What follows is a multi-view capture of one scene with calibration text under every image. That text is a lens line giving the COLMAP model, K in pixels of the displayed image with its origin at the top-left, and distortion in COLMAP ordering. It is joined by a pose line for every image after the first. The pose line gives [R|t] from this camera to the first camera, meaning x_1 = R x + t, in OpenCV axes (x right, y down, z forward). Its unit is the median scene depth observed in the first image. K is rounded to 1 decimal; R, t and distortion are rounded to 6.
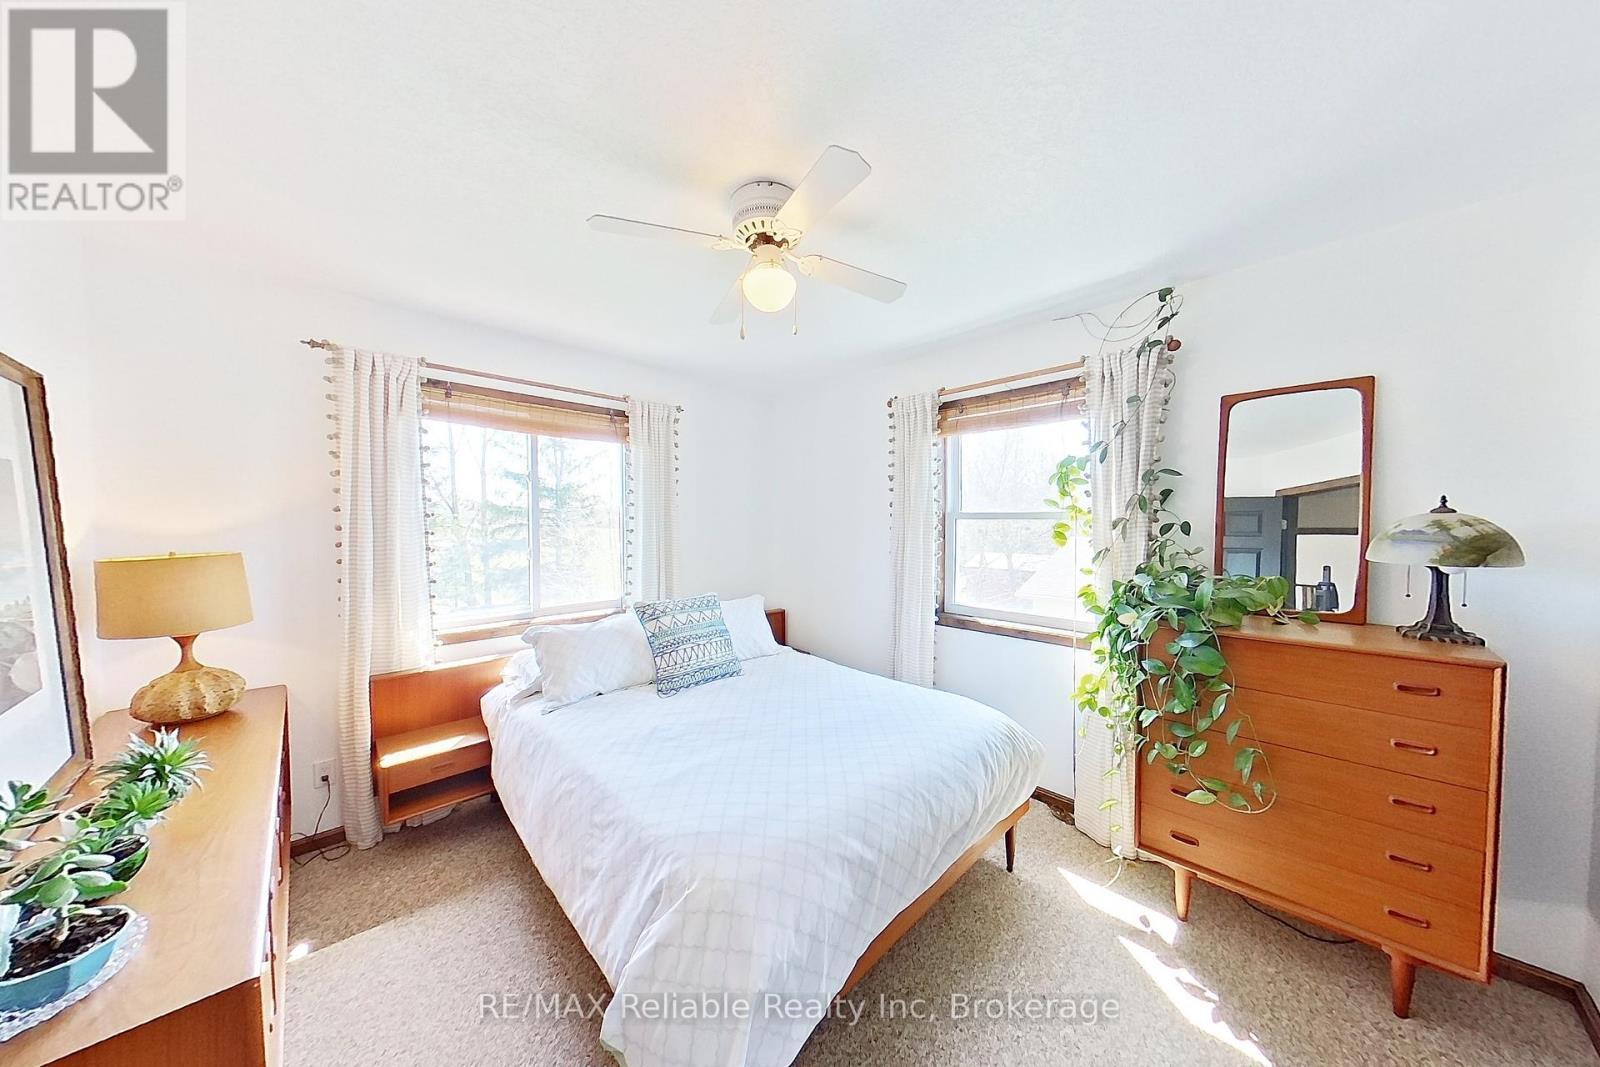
lens RADIAL K [[507.9, 0, 801.3], [0, 507.9, 530.3], [0, 0, 1]] dist [0.001700, -0.000351]
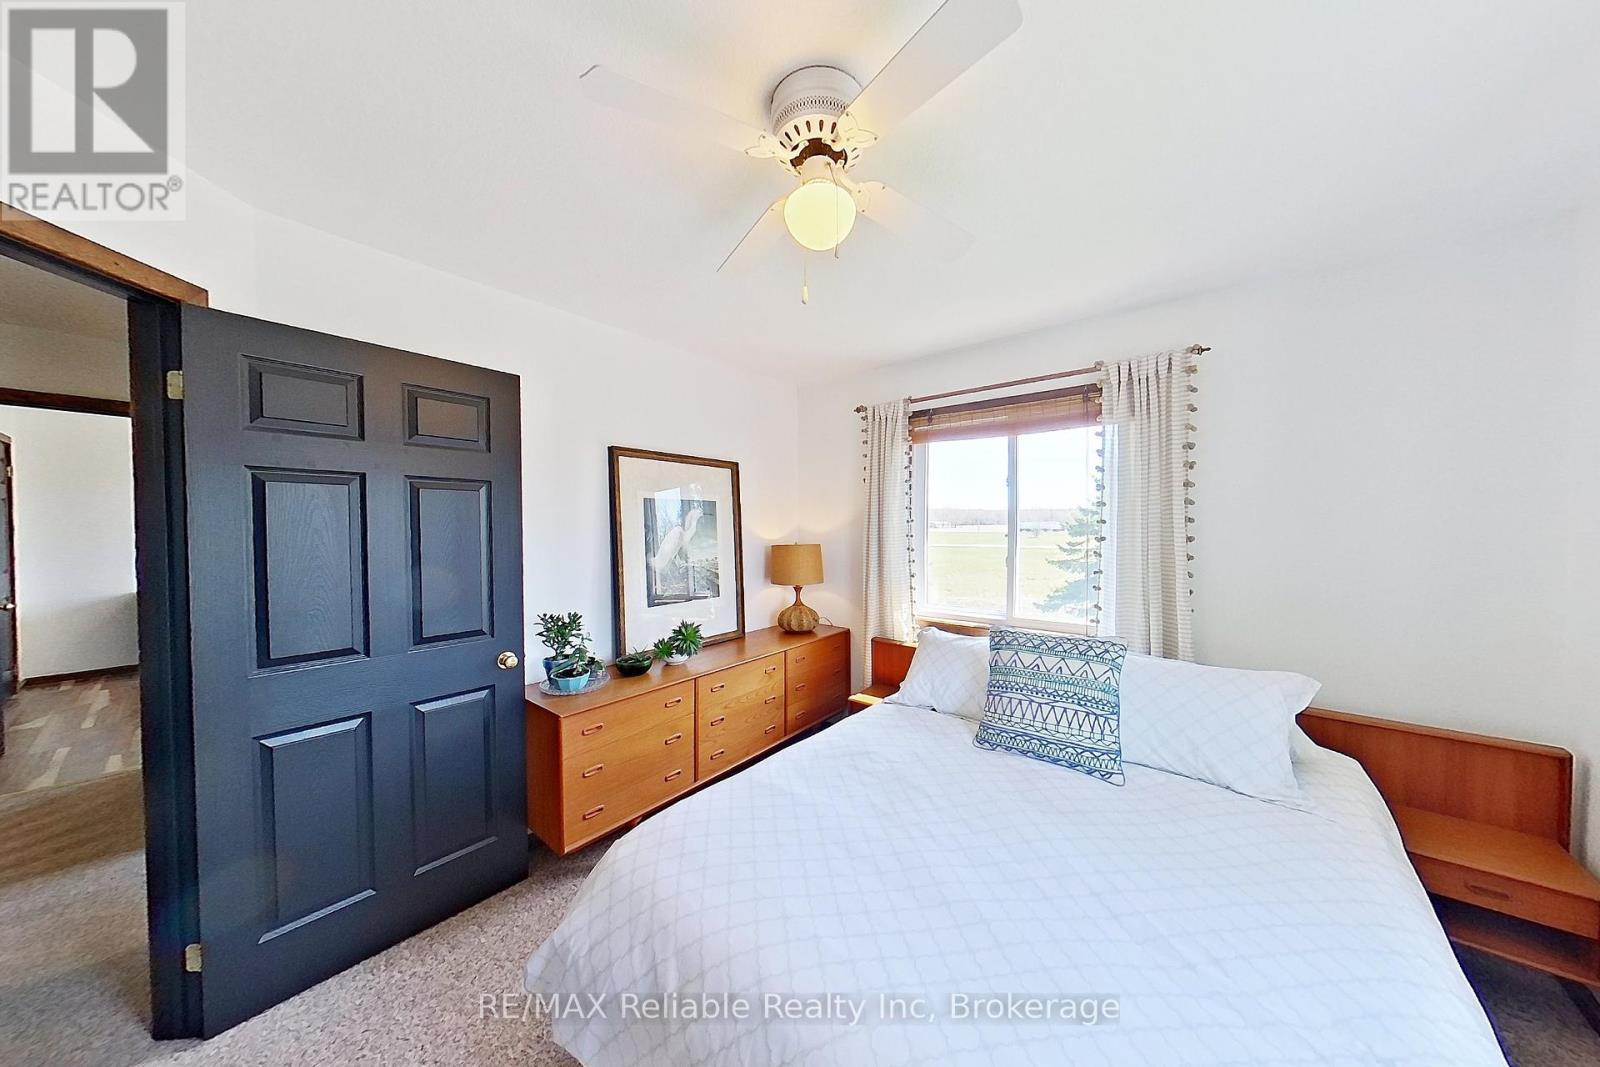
lens RADIAL K [[507.9, 0, 793.8], [0, 507.9, 524.8], [0, 0, 1]] dist [0.001700, -0.000351]
pose [[0.078352, 0.000872, -0.996925, 0.474172], [-0.017721, 0.999843, -0.000518, -0.014769], [0.996768, 0.017707, 0.078355, 0.600593]]
